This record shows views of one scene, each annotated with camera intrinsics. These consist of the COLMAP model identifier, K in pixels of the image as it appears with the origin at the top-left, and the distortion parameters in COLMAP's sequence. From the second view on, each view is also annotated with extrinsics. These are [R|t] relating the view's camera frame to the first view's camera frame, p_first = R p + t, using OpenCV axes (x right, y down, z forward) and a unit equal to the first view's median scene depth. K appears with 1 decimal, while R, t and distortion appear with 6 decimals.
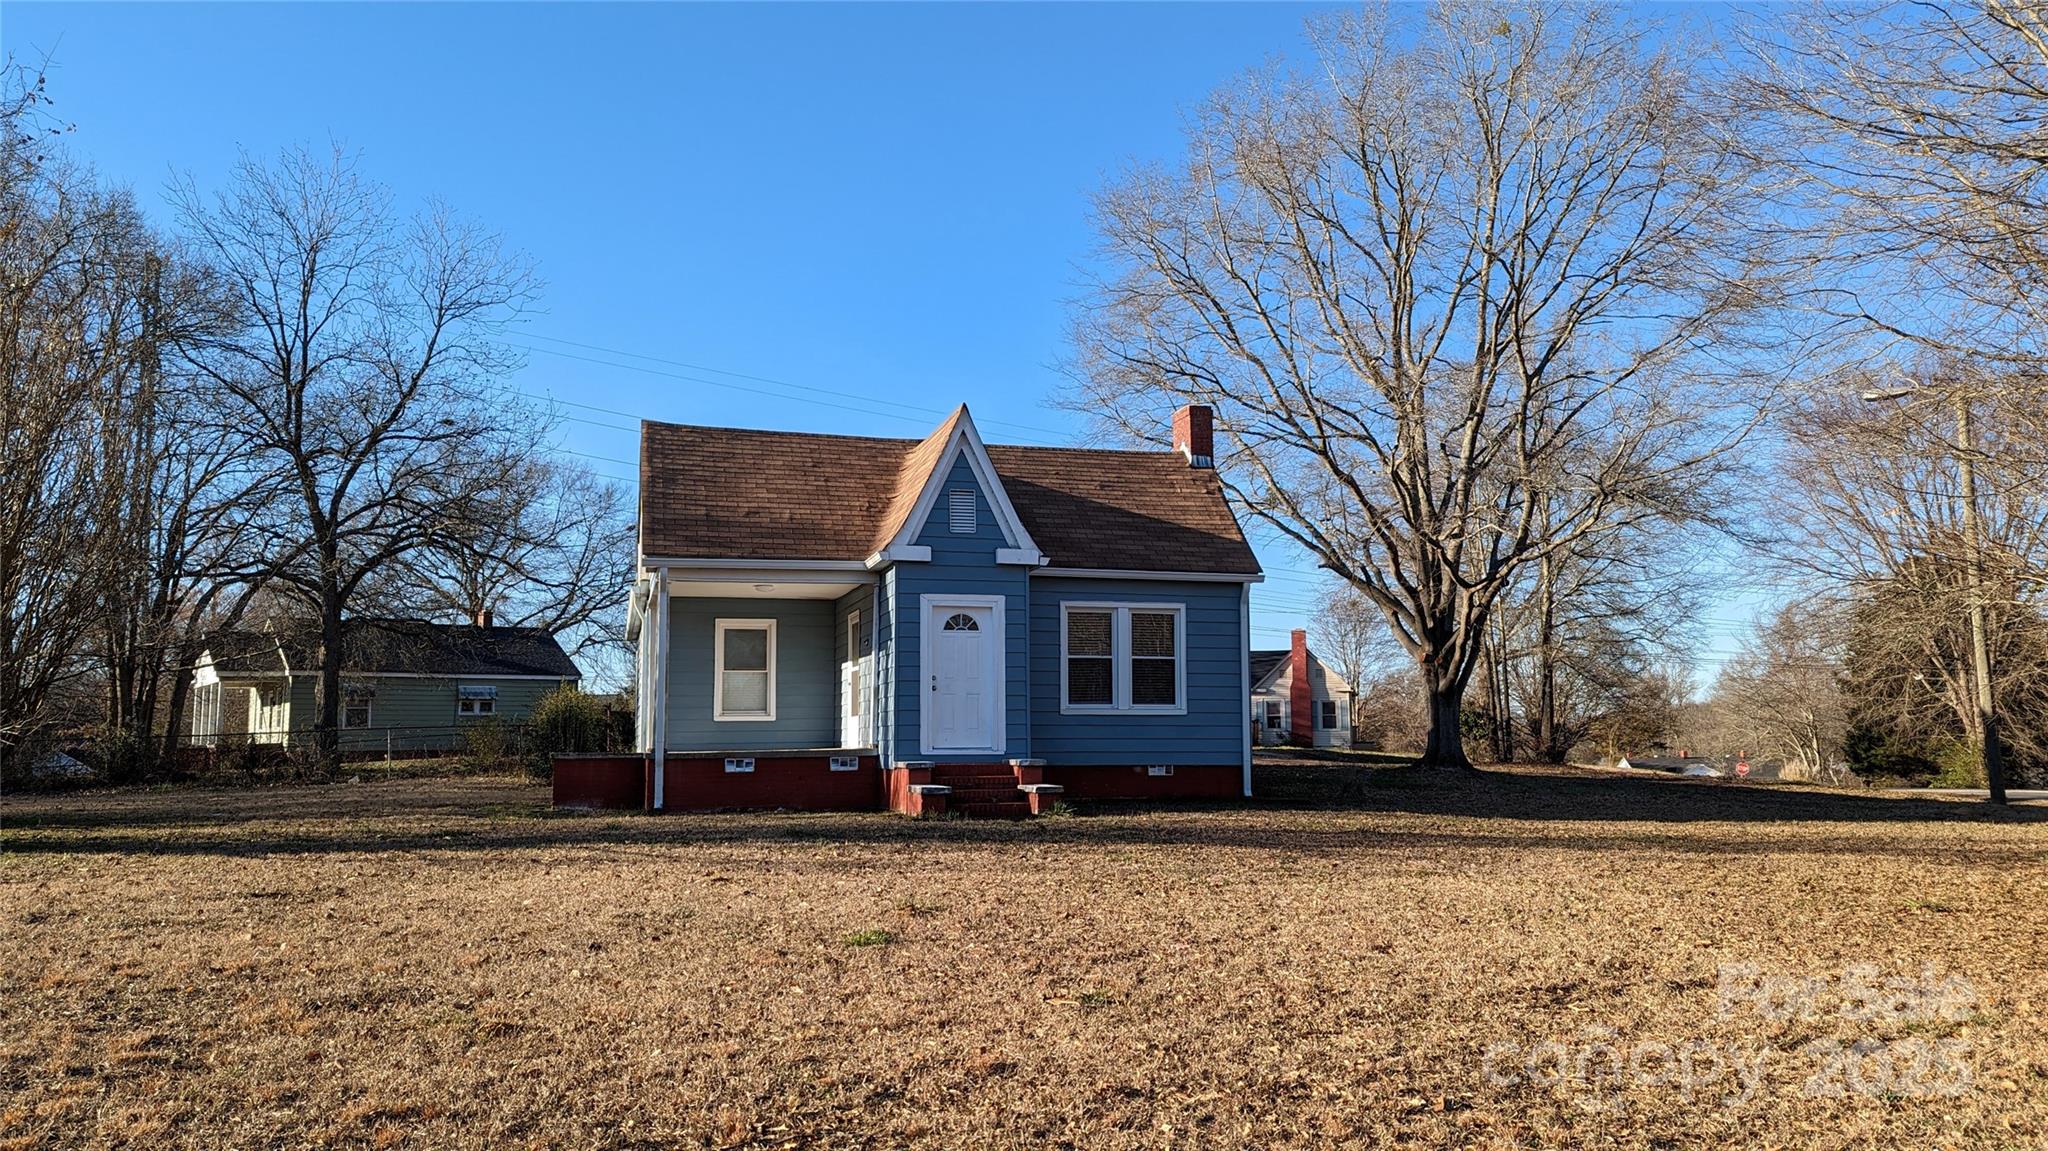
lens RADIAL K [[1489.5, 0, 1030.2], [0, 1489.5, 584.0], [0, 0, 1]] dist [0.041328, 0.000585]
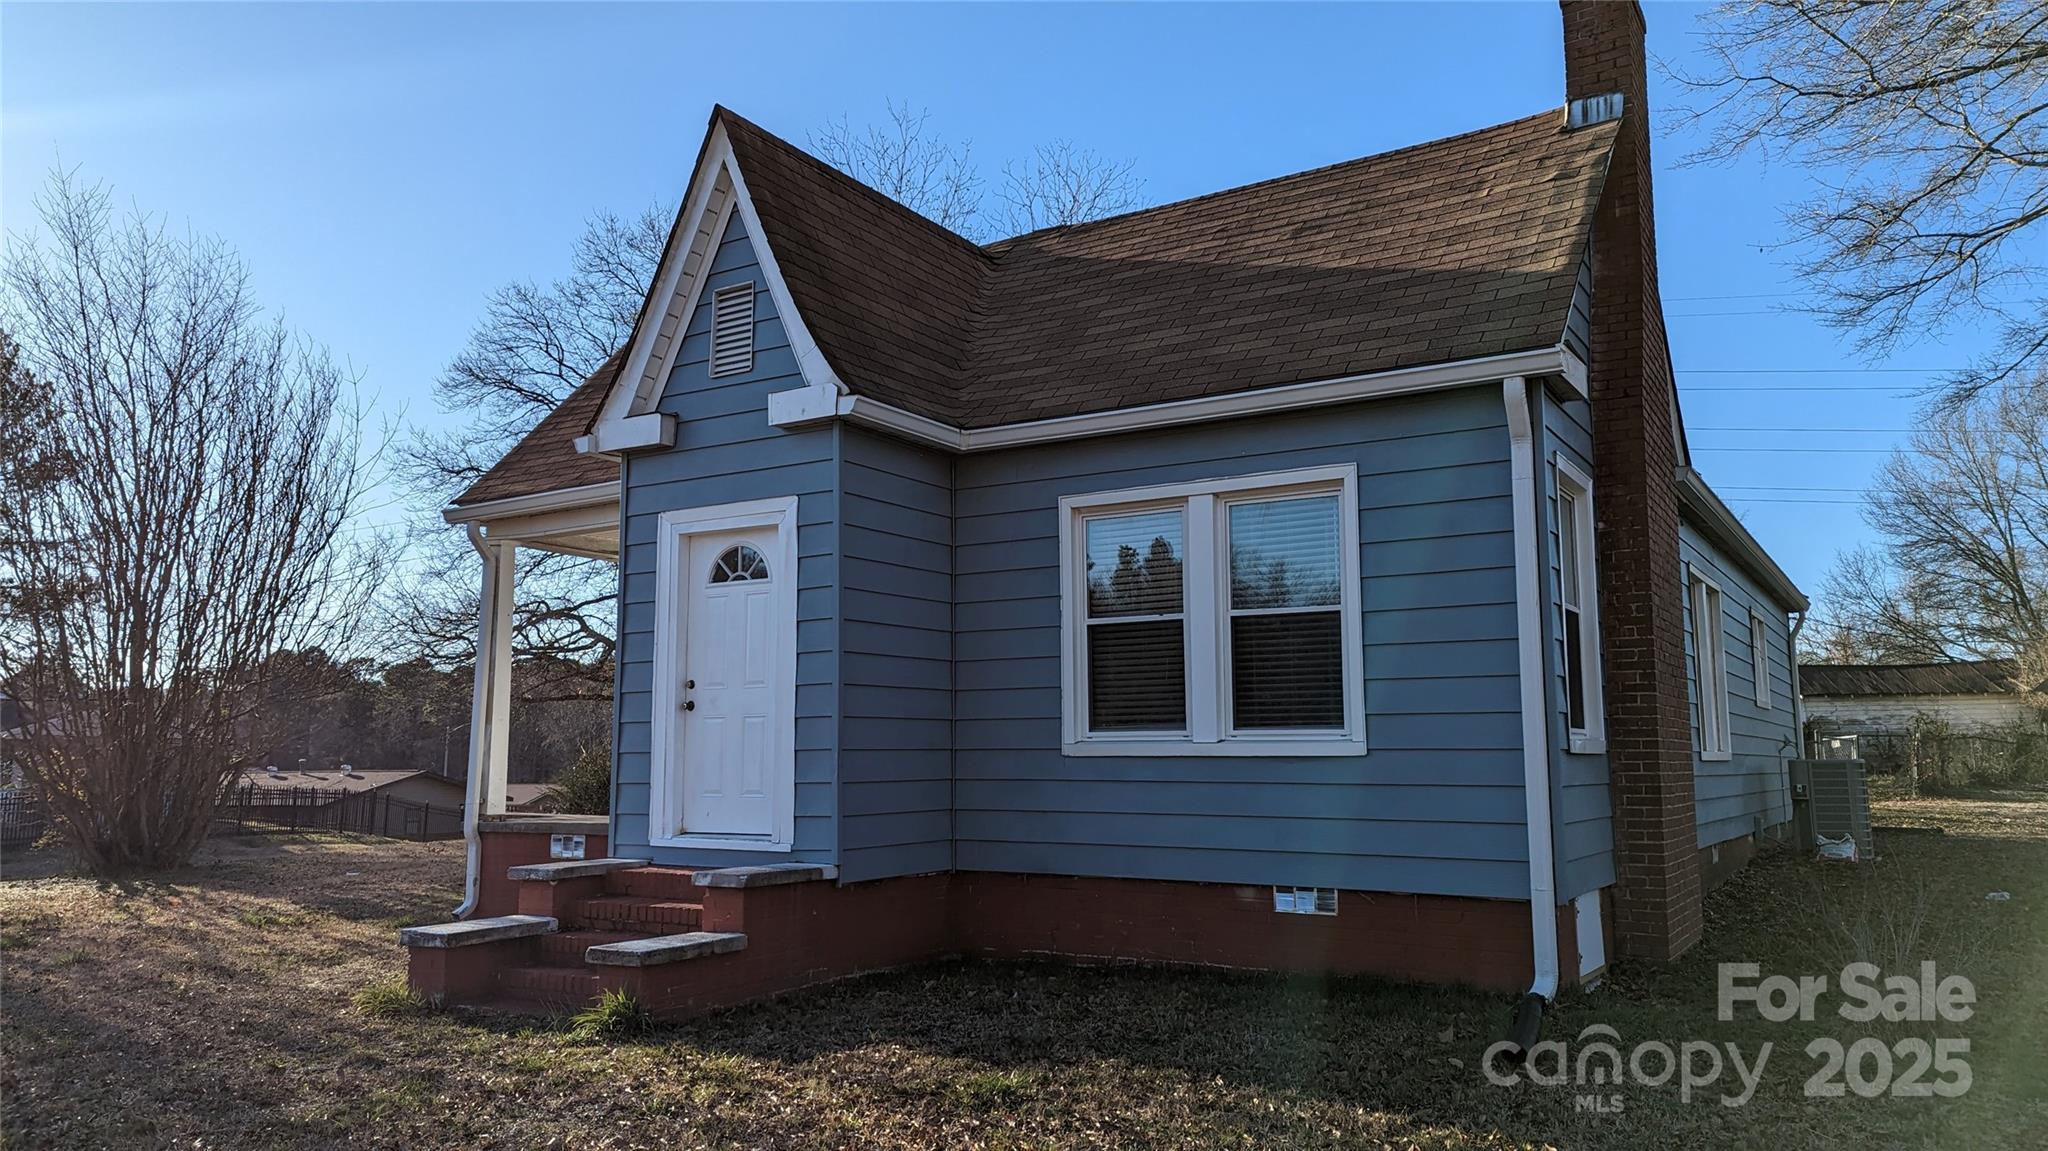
lens RADIAL K [[1489.5, 0, 1029.0], [0, 1489.5, 572.8], [0, 0, 1]] dist [0.041328, 0.000585]
pose [[0.663658, -0.089625, -0.742648, 0.338876], [0.076511, 0.995723, -0.051793, 0.055737], [0.744113, -0.022447, 0.667676, 0.698234]]
